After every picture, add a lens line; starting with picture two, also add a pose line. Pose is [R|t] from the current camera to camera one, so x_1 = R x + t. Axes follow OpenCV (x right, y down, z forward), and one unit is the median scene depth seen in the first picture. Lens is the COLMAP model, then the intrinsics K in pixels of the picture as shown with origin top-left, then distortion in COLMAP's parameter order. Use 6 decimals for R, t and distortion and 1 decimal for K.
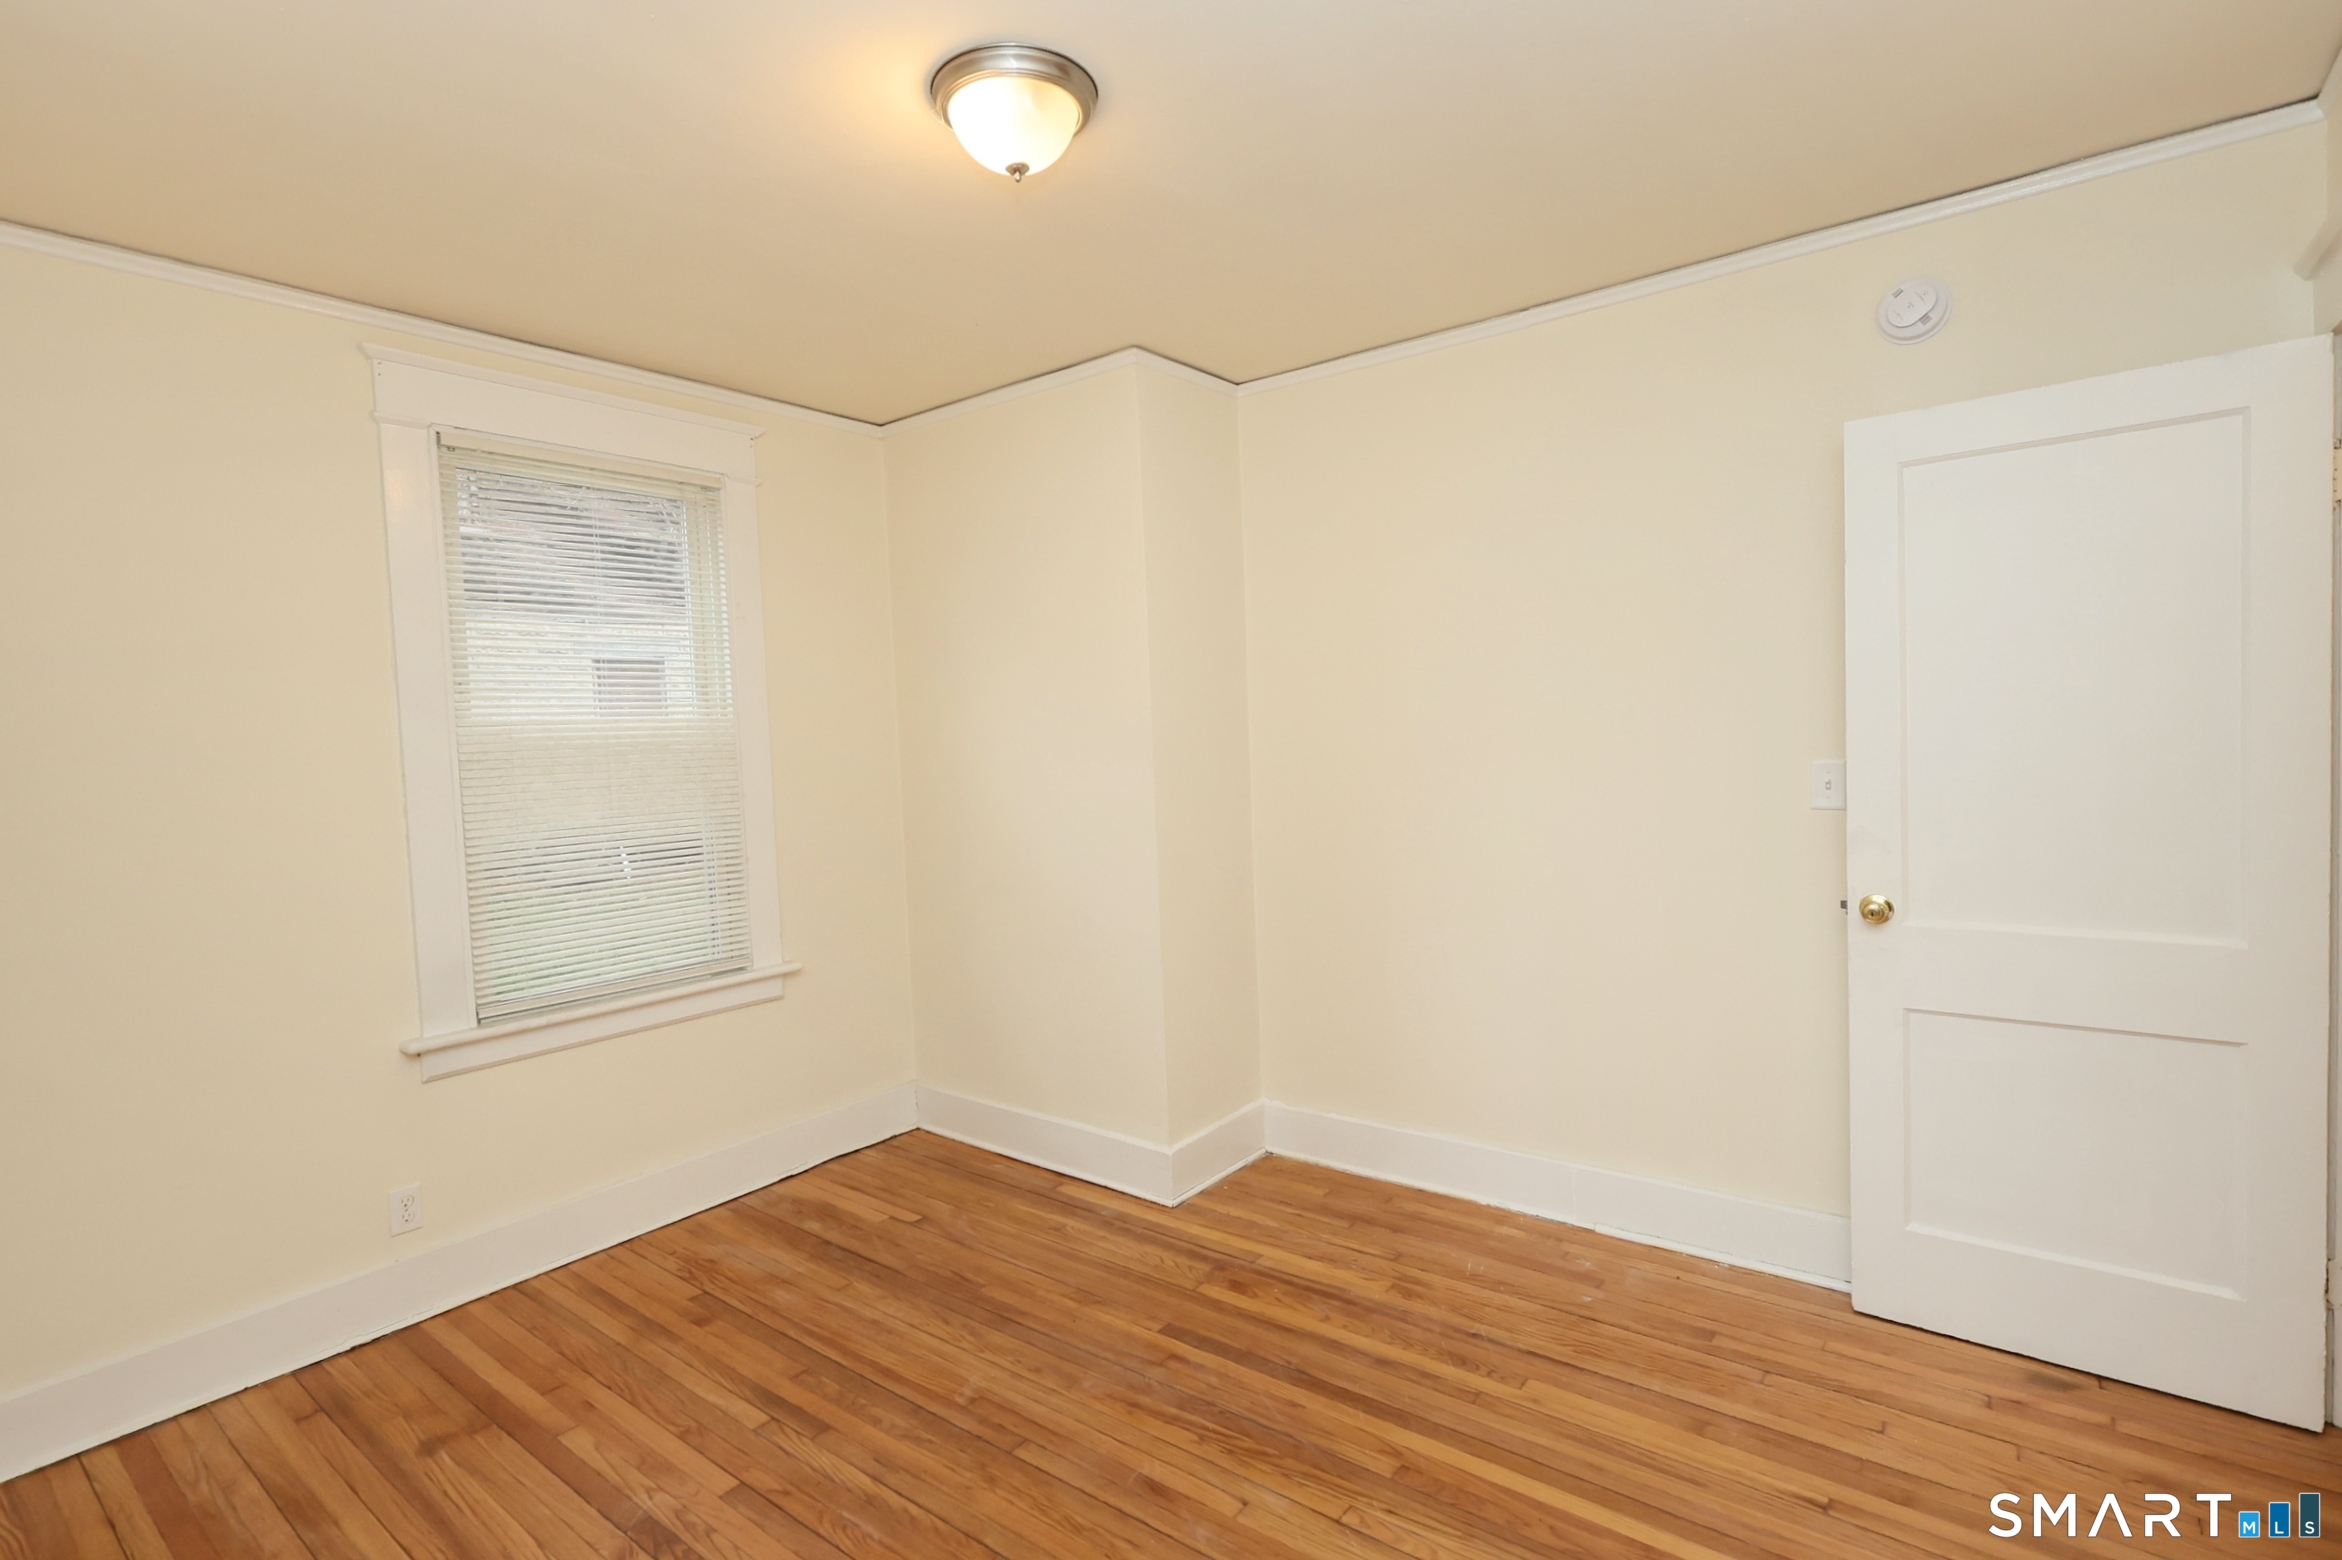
lens RADIAL K [[1099.3, 0, 1151.1], [0, 1099.3, 786.1], [0, 0, 1]] dist [-0.002634, 0.000184]
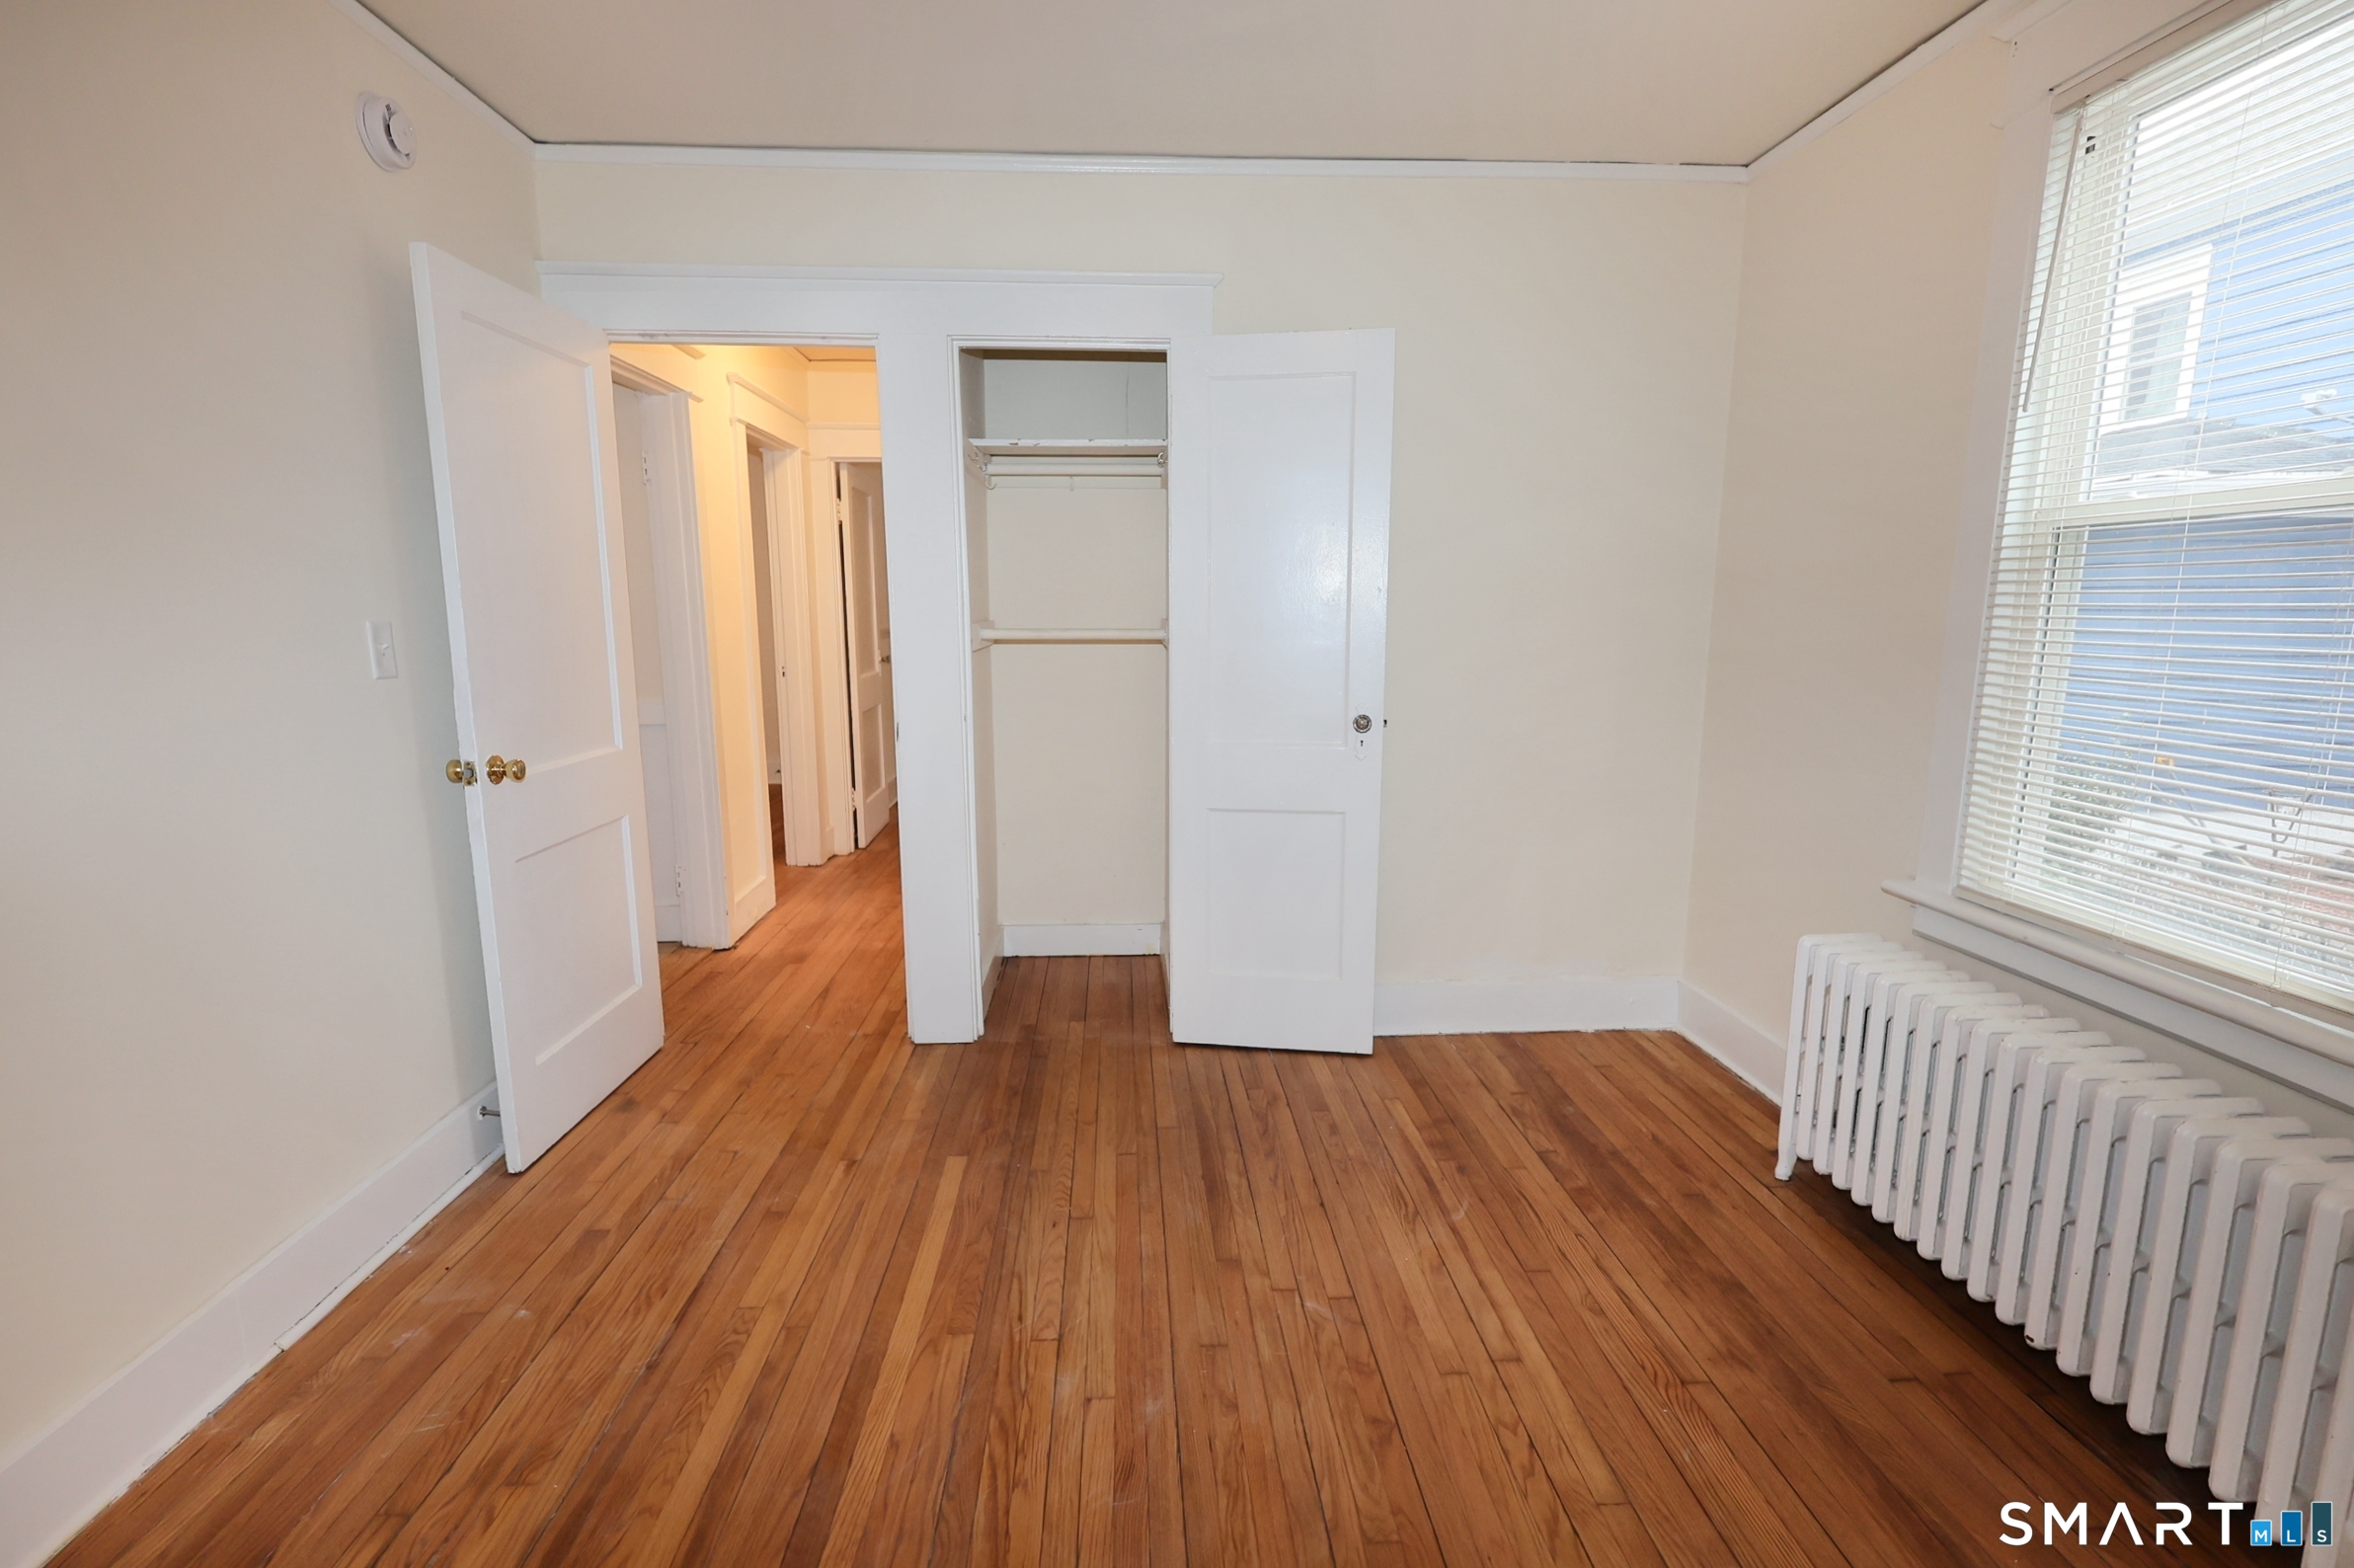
lens RADIAL K [[1104.9, 0, 1176.6], [0, 1104.9, 793.2], [0, 0, 1]] dist [-0.002634, 0.000184]
pose [[-0.662569, -0.084342, 0.744237, -0.461534], [0.064611, 0.983500, 0.168978, 0.005106], [-0.746209, 0.160045, -0.646187, 1.114664]]
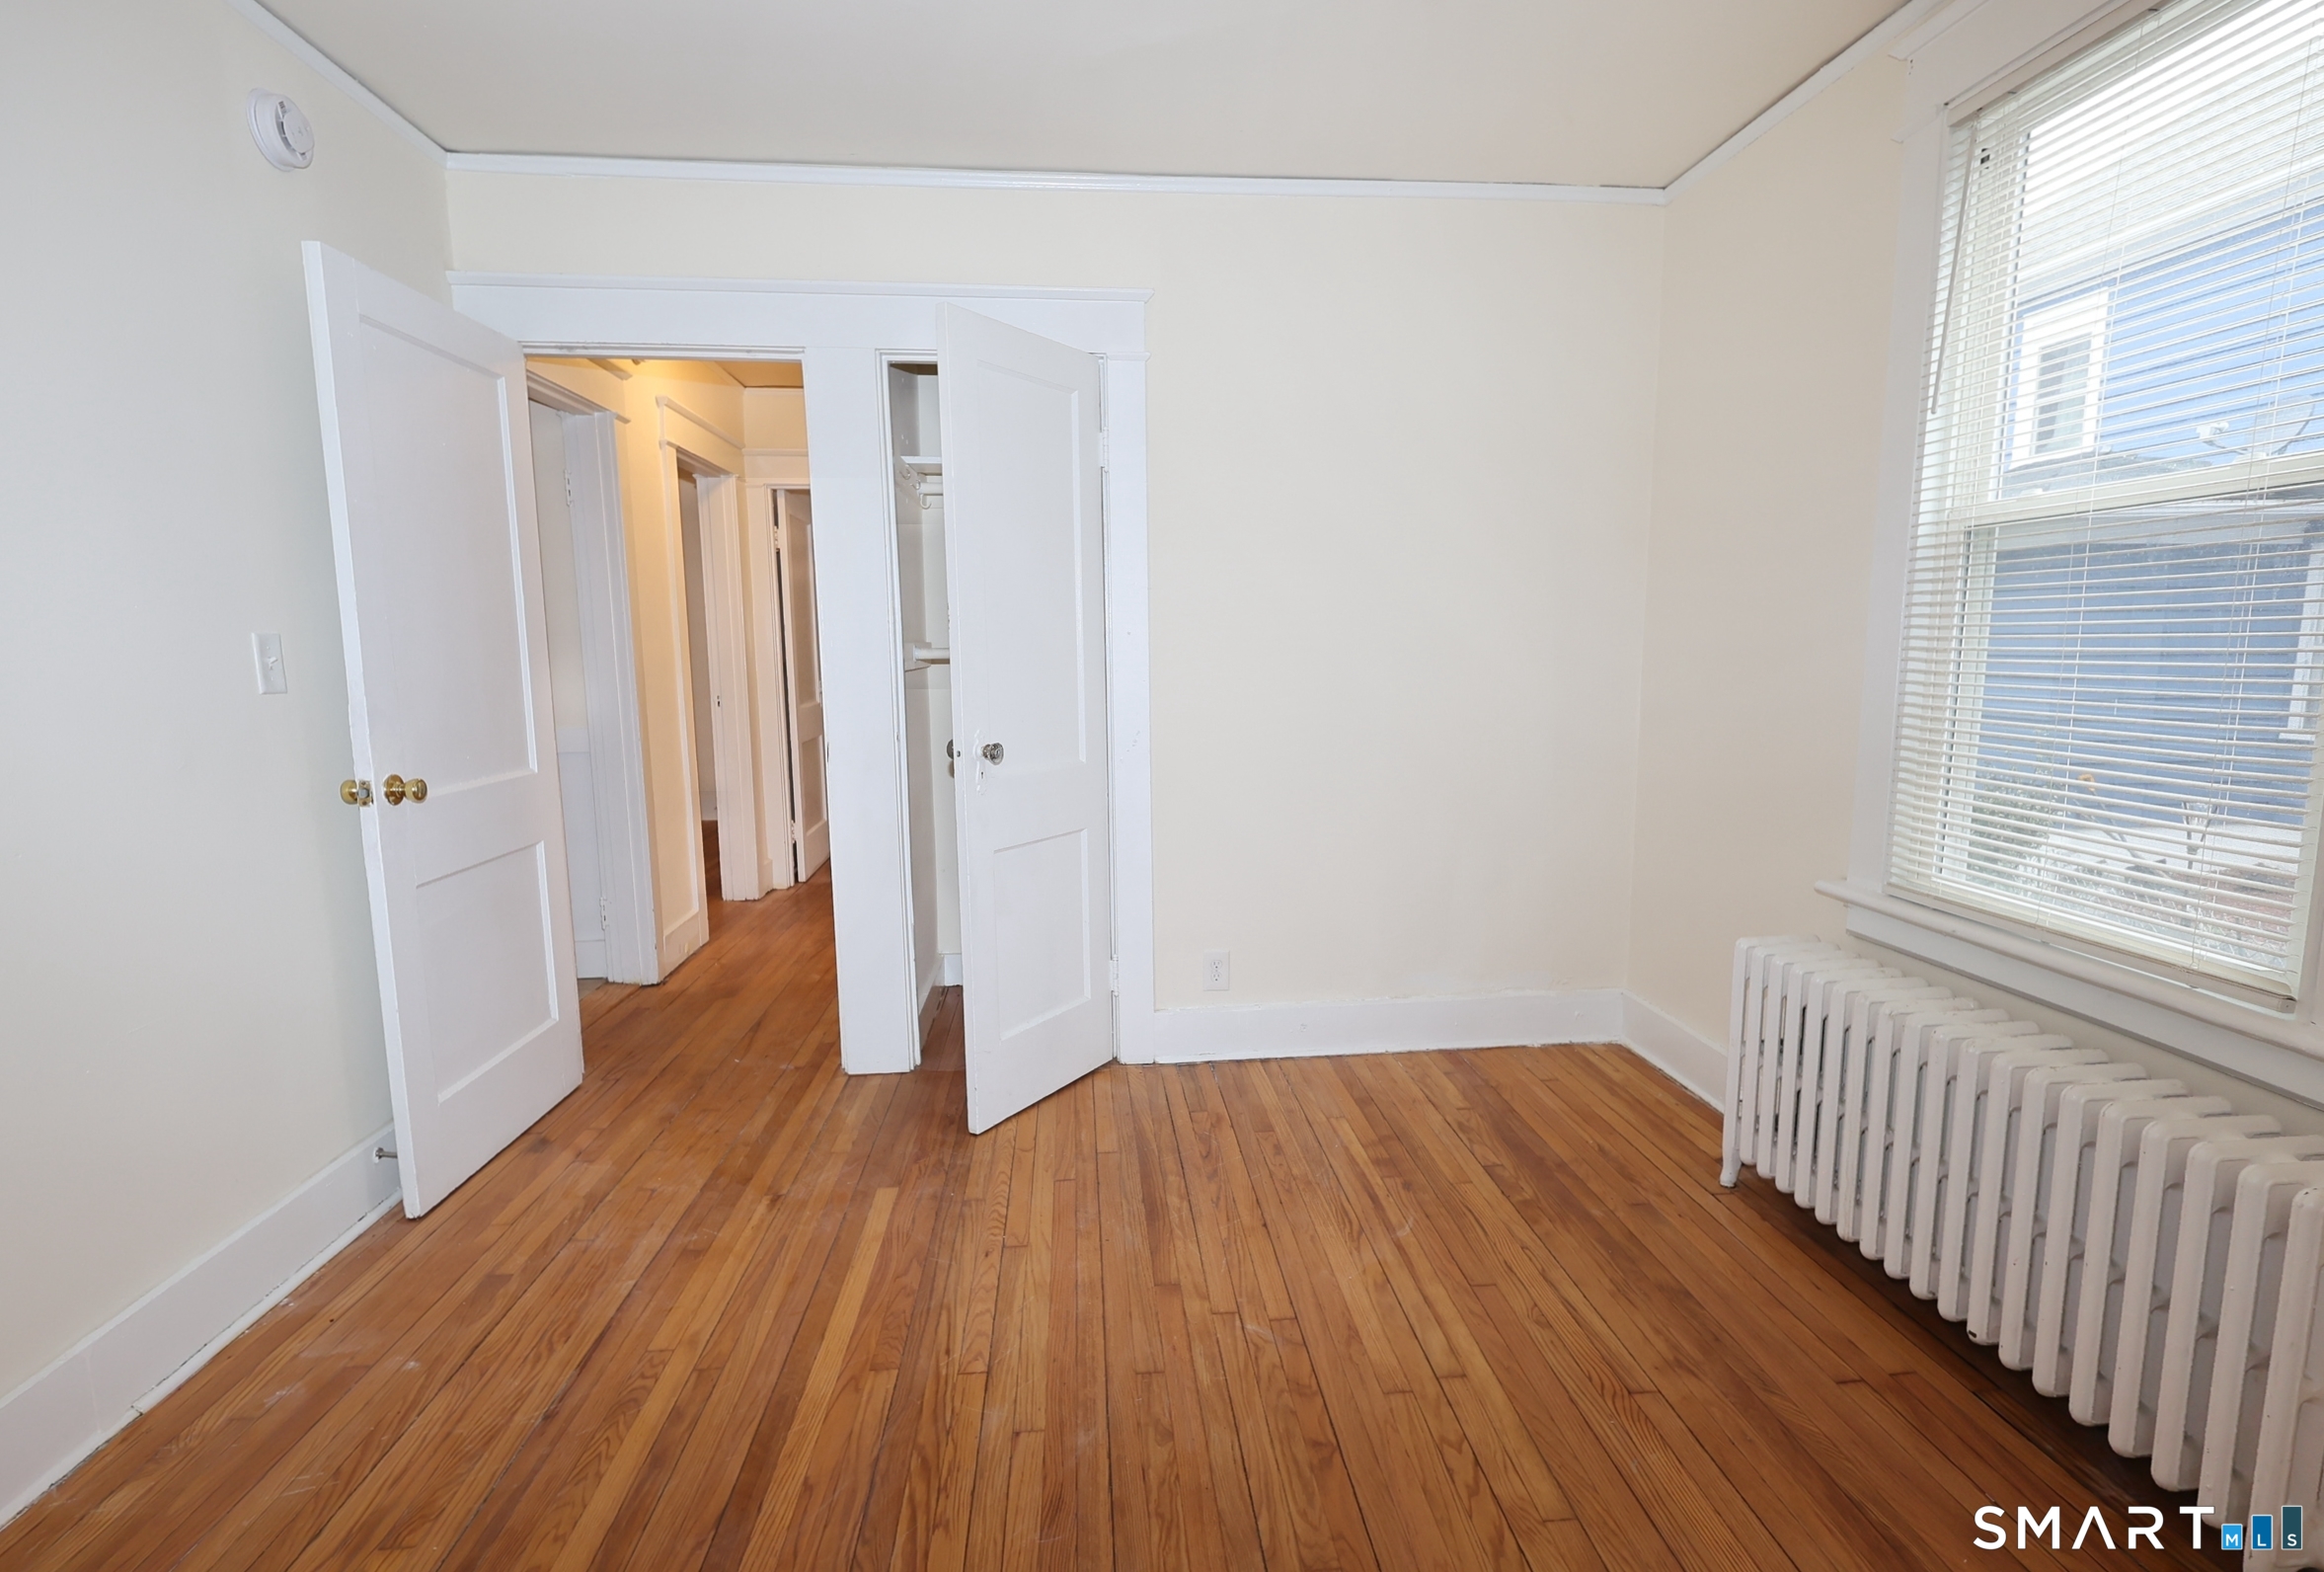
lens RADIAL K [[1106.7, 0, 1181.6], [0, 1106.7, 795.2], [0, 0, 1]] dist [-0.004296, 0.001134]
pose [[-0.695114, -0.050472, 0.717126, -0.463806], [0.072024, 0.987624, 0.139324, 0.031996], [-0.715283, 0.148496, -0.682876, 1.092563]]
